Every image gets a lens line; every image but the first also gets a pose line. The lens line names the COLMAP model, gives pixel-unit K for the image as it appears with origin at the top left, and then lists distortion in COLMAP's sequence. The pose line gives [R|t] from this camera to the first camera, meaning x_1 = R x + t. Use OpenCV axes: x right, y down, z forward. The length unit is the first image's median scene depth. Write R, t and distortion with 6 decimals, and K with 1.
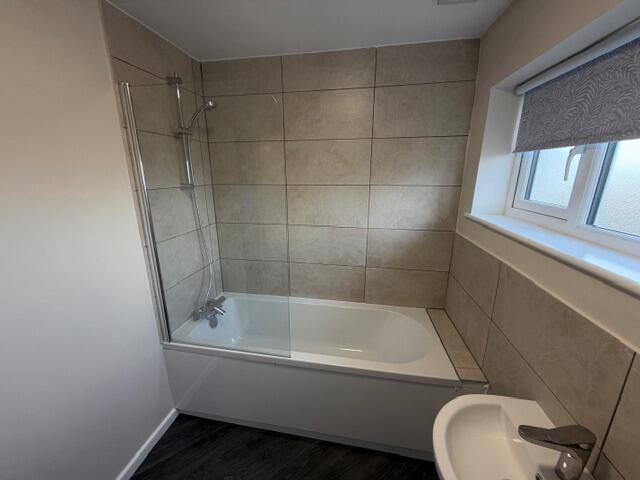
lens RADIAL K [[254.6, 0, 321.2], [0, 254.6, 241.3], [0, 0, 1]] dist [-0.000508, 0.001193]
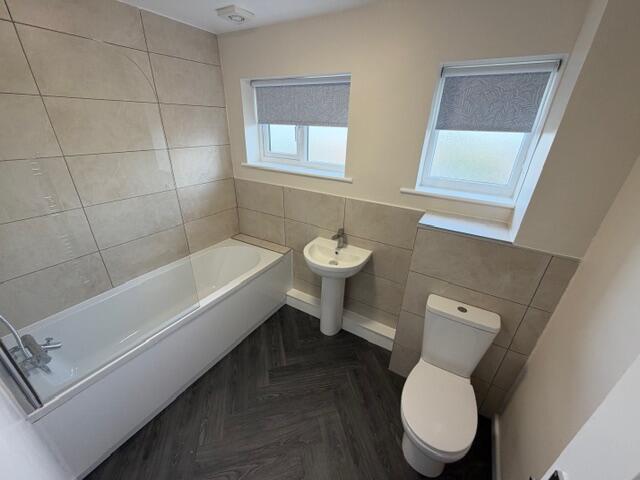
lens RADIAL K [[254.6, 0, 320.0], [0, 254.6, 241.4], [0, 0, 1]] dist [-0.000508, 0.001193]
pose [[0.356216, -0.390636, 0.848831, -0.675006], [0.218681, 0.918044, 0.330718, -0.077502], [-0.908454, 0.067816, 0.412446, -0.014126]]
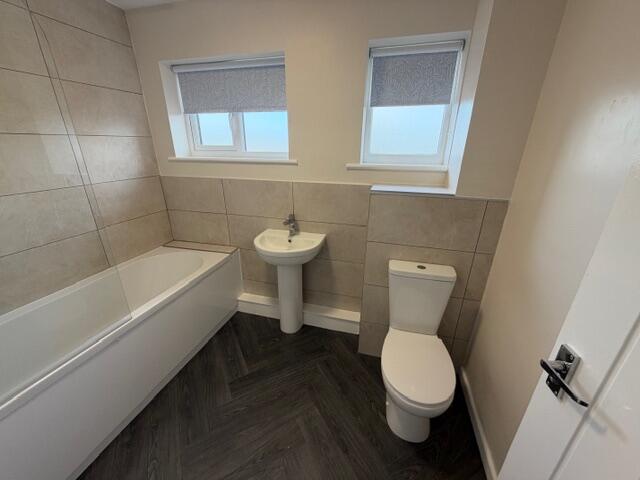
lens RADIAL K [[254.6, 0, 319.9], [0, 254.6, 240.5], [0, 0, 1]] dist [-0.000508, 0.001193]
pose [[0.096007, -0.356368, 0.929400, -0.694676], [0.256165, 0.911109, 0.322893, 0.051627], [-0.961854, 0.207080, 0.178762, 0.079096]]
